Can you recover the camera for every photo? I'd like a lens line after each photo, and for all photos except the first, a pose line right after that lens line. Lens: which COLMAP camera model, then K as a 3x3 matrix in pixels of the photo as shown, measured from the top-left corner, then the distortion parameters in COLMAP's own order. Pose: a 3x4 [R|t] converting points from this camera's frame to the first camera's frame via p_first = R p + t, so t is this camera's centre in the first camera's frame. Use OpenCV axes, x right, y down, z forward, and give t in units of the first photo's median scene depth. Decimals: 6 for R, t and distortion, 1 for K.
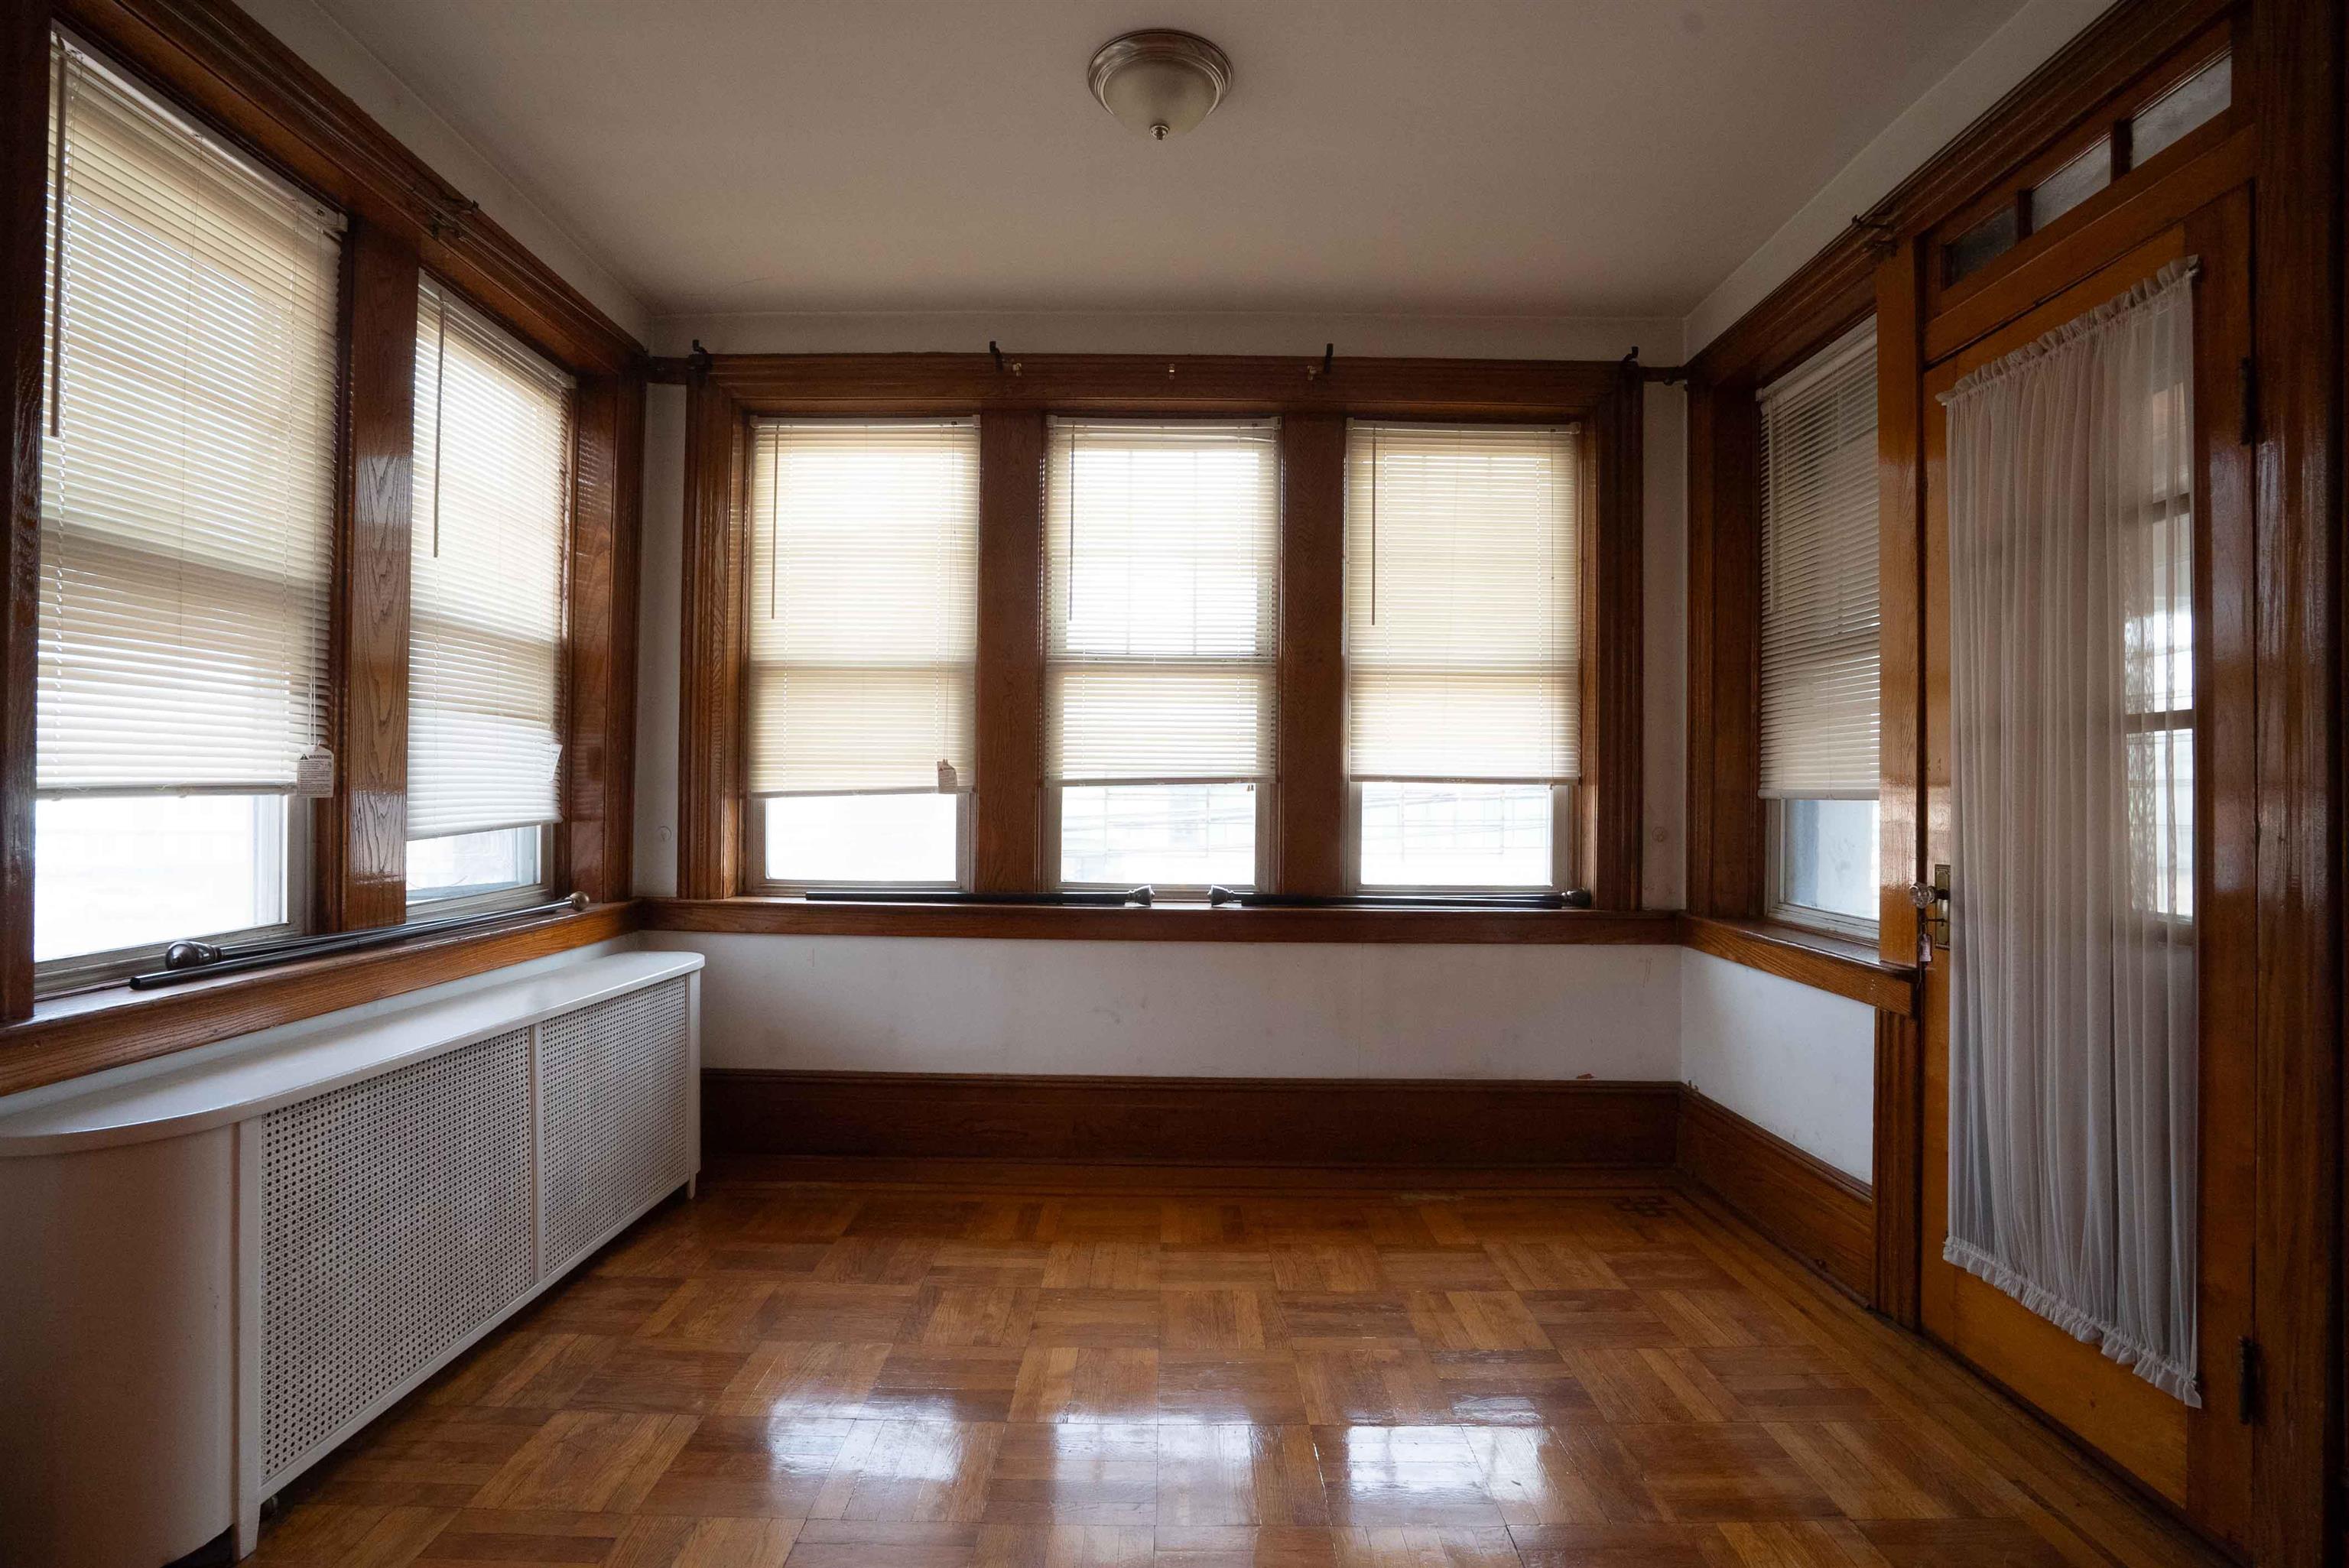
lens RADIAL K [[1095.8, 0, 1169.5], [0, 1095.8, 788.8], [0, 0, 1]] dist [-0.055081, 0.017230]
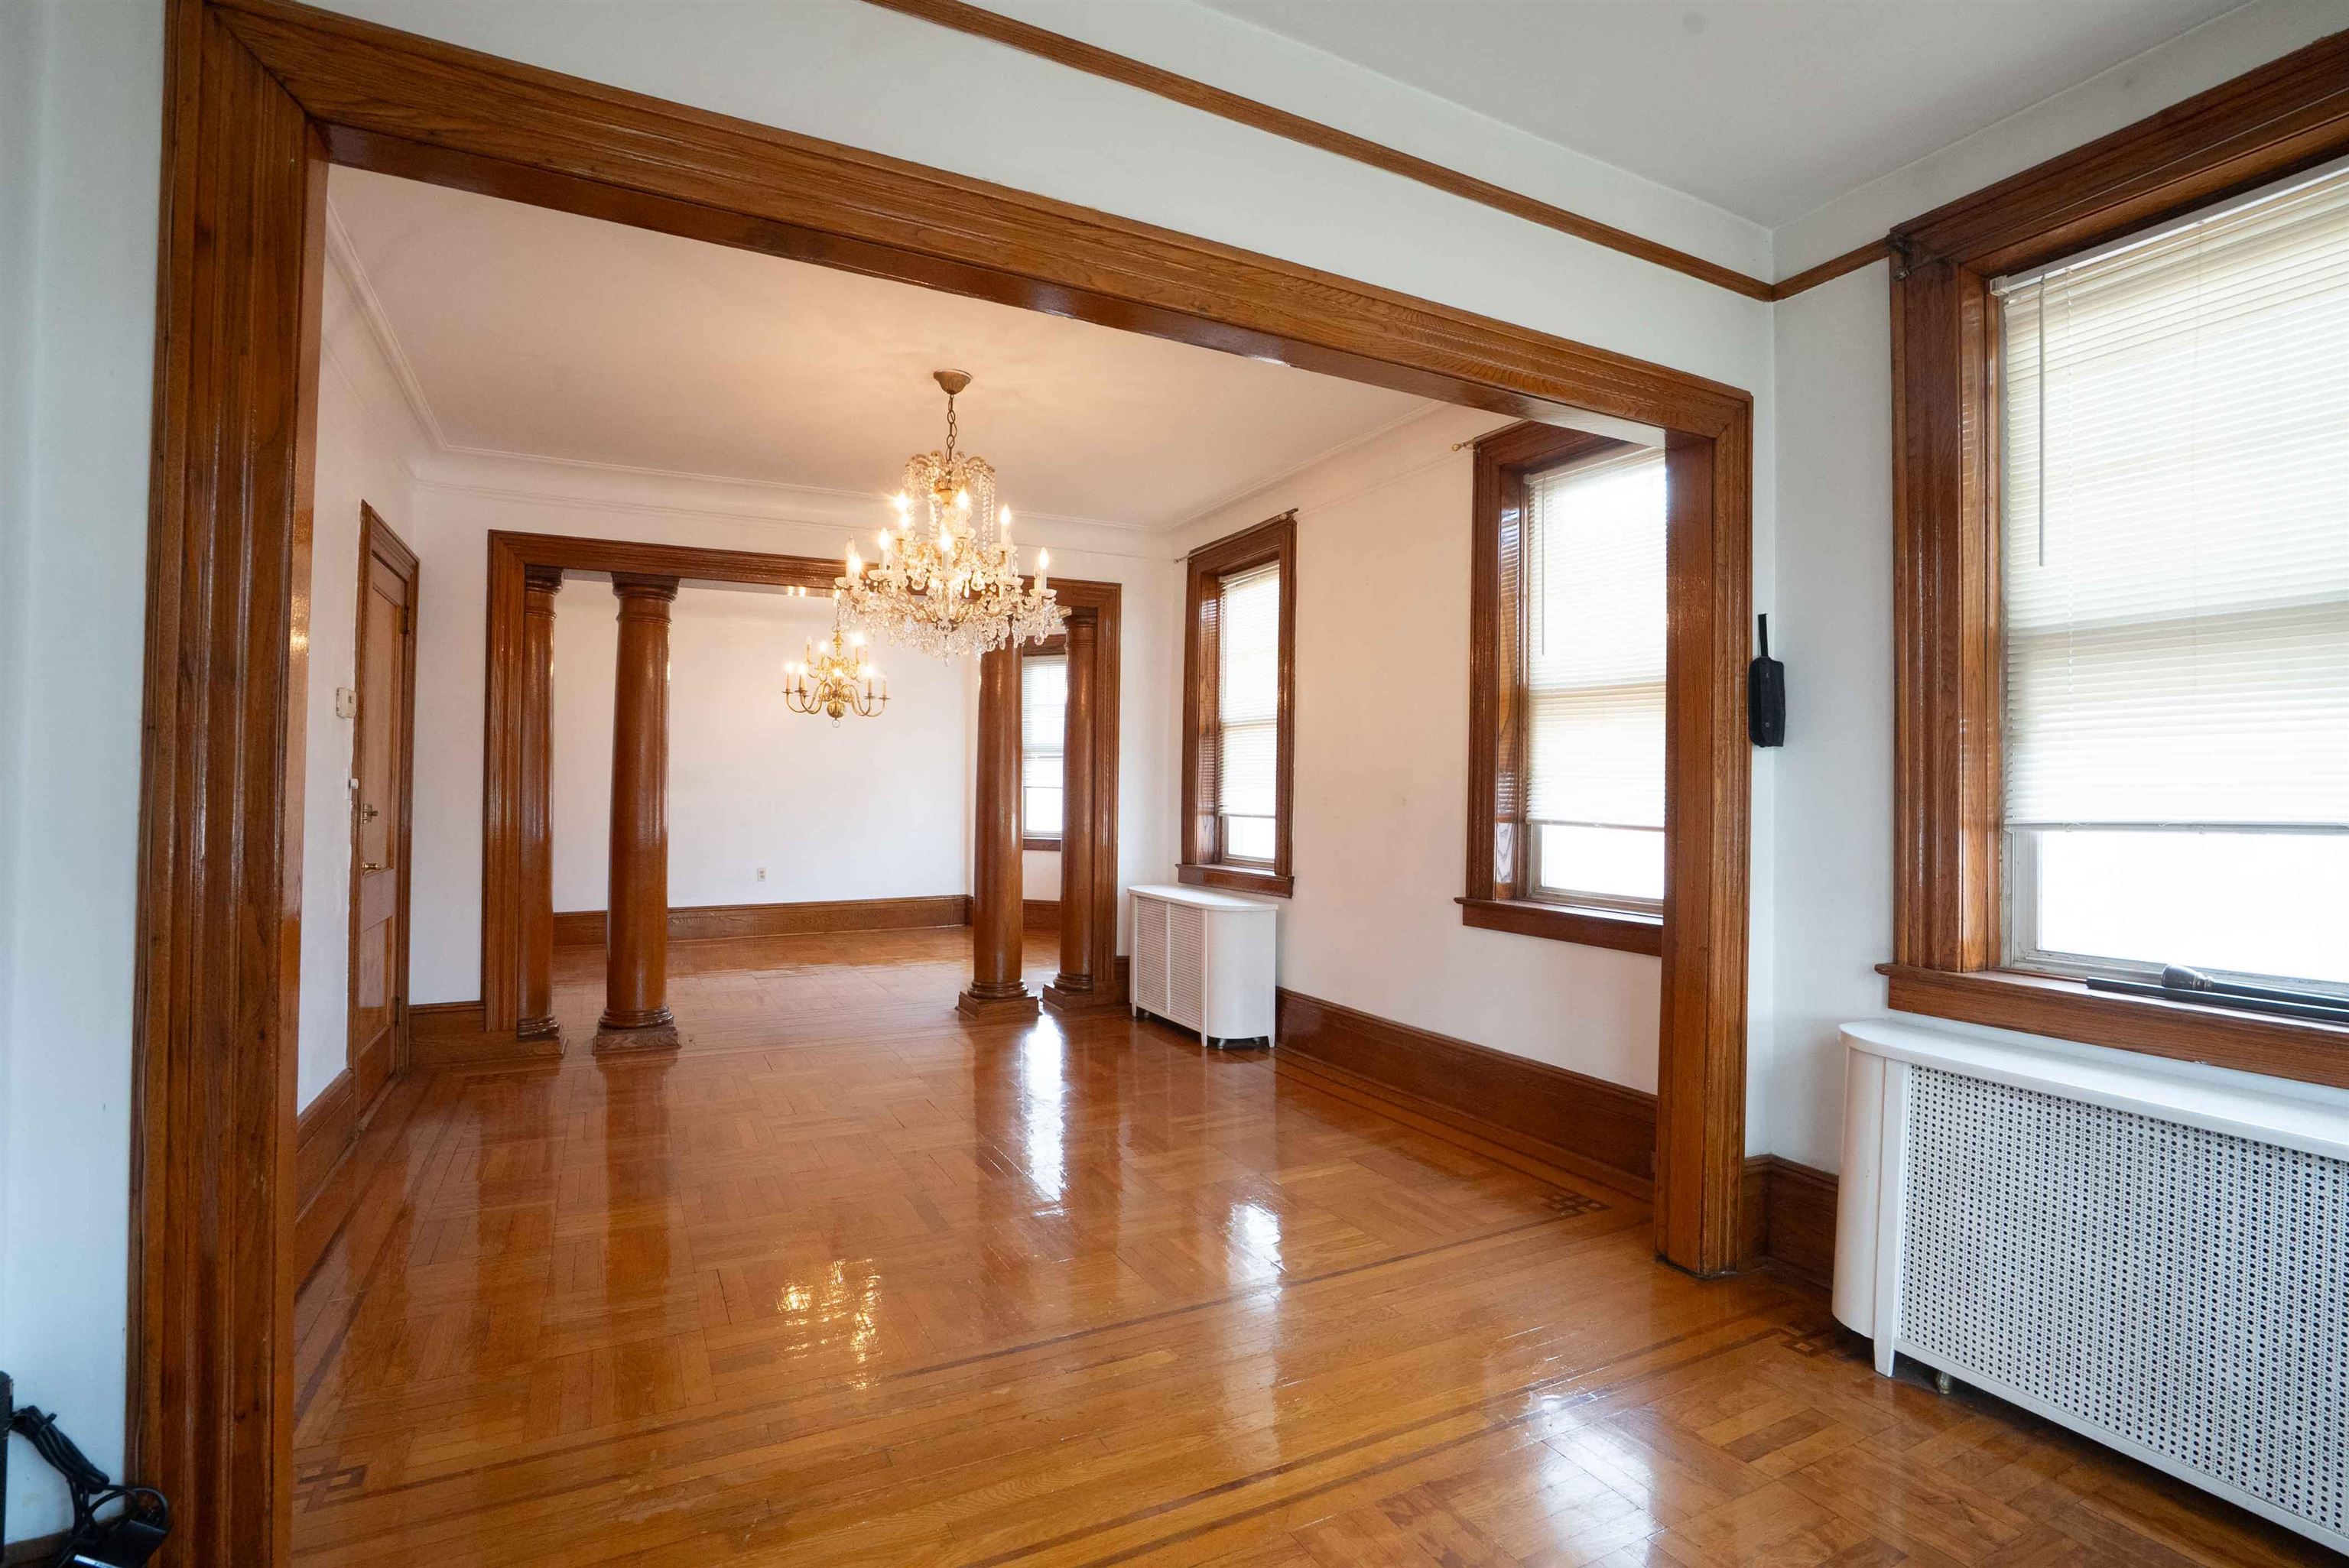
lens RADIAL K [[1095.8, 0, 1169.5], [0, 1095.8, 788.8], [0, 0, 1]] dist [-0.055081, 0.017230]
pose [[-0.885315, -0.027372, -0.464185, 0.510786], [-0.019057, 0.999563, -0.022597, 0.007334], [0.464601, -0.011159, -0.885450, 1.477961]]
